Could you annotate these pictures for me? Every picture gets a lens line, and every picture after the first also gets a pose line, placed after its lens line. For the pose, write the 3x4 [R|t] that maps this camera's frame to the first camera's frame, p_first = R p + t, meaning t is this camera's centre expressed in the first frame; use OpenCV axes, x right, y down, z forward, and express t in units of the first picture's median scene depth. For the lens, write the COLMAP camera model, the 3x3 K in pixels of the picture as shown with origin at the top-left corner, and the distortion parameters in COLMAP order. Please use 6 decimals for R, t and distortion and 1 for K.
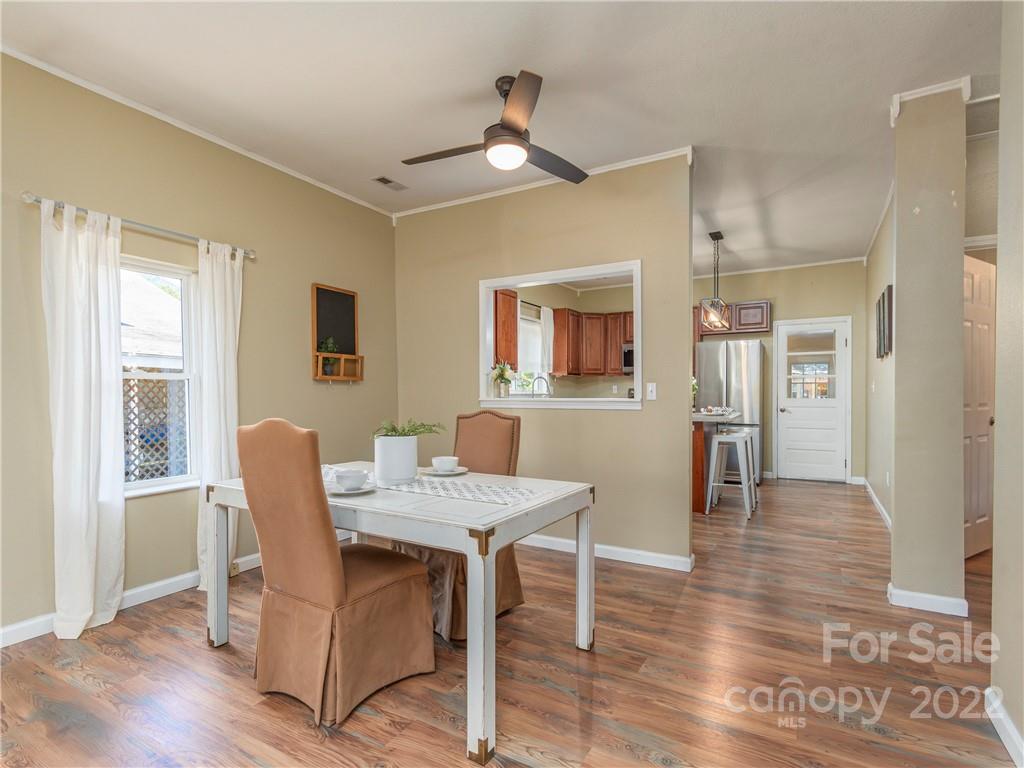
lens RADIAL K [[498.6, 0, 506.9], [0, 498.6, 398.0], [0, 0, 1]] dist [0.001752, 0.000448]
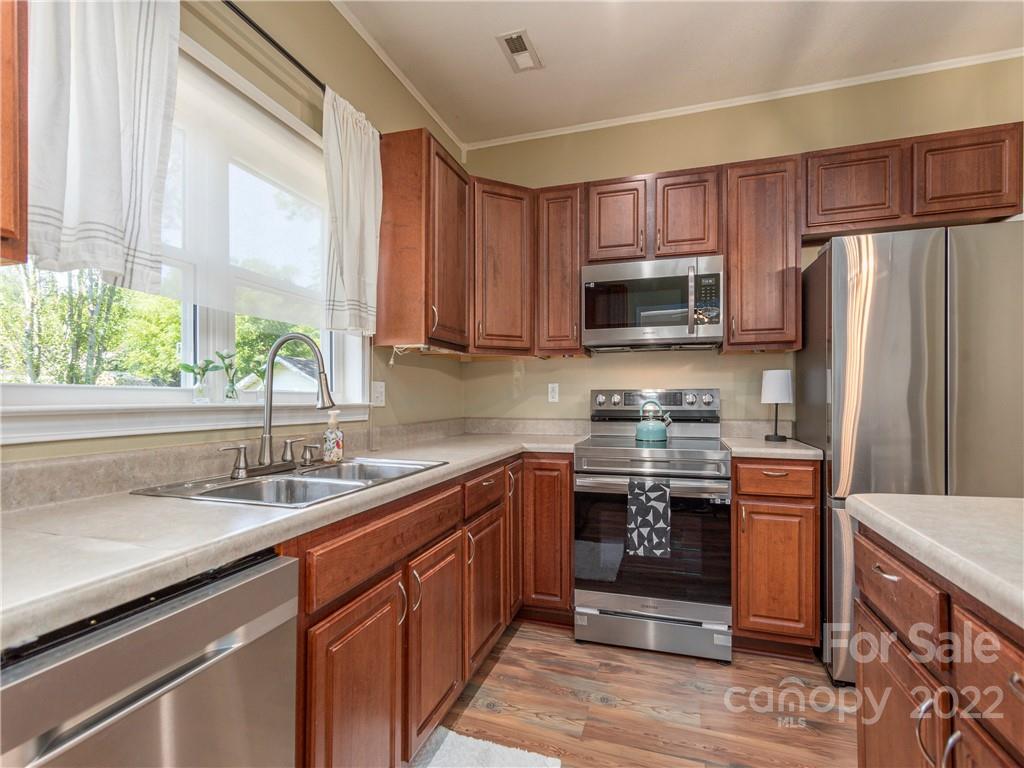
lens RADIAL K [[498.6, 0, 506.9], [0, 498.6, 398.0], [0, 0, 1]] dist [0.001752, 0.000448]
pose [[0.976072, -0.000500, 0.217447, 0.175253], [0.003705, 0.999890, -0.014330, -0.012899], [-0.217416, 0.014792, 0.975967, 1.163195]]
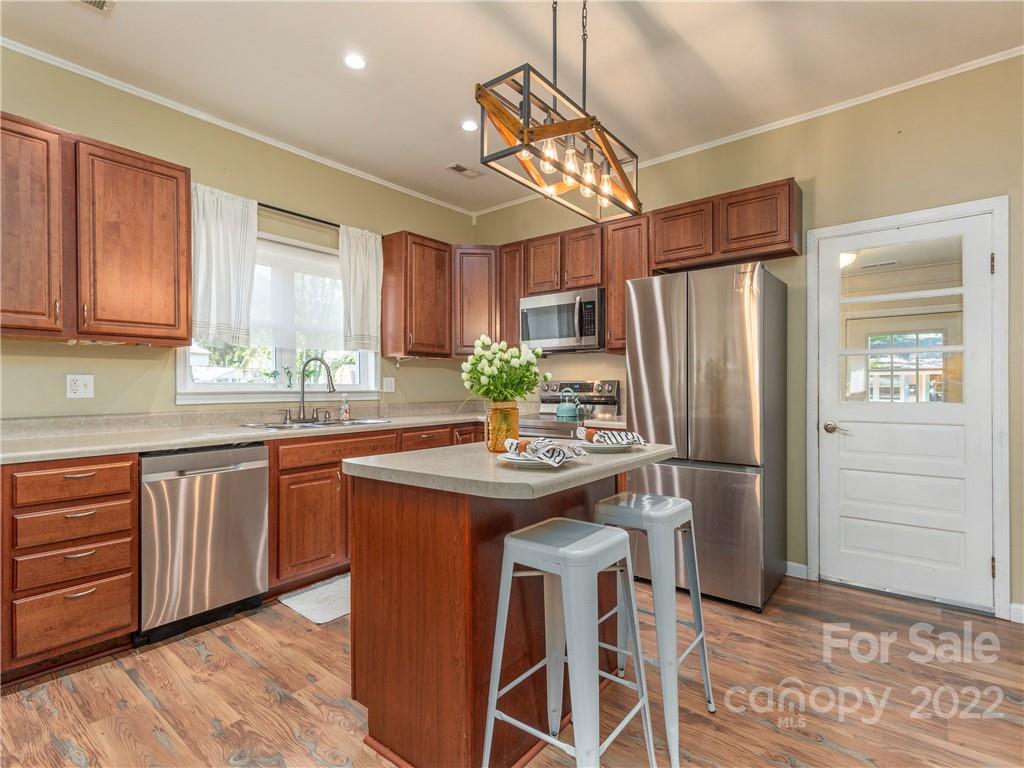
lens RADIAL K [[501.1, 0, 513.6], [0, 501.1, 388.9], [0, 0, 1]] dist [0.001684, 0.000213]
pose [[0.990278, 0.000181, -0.139099, 0.529605], [-0.001201, 0.999973, -0.007247, -0.011023], [0.139094, 0.007344, 0.990252, 0.818870]]
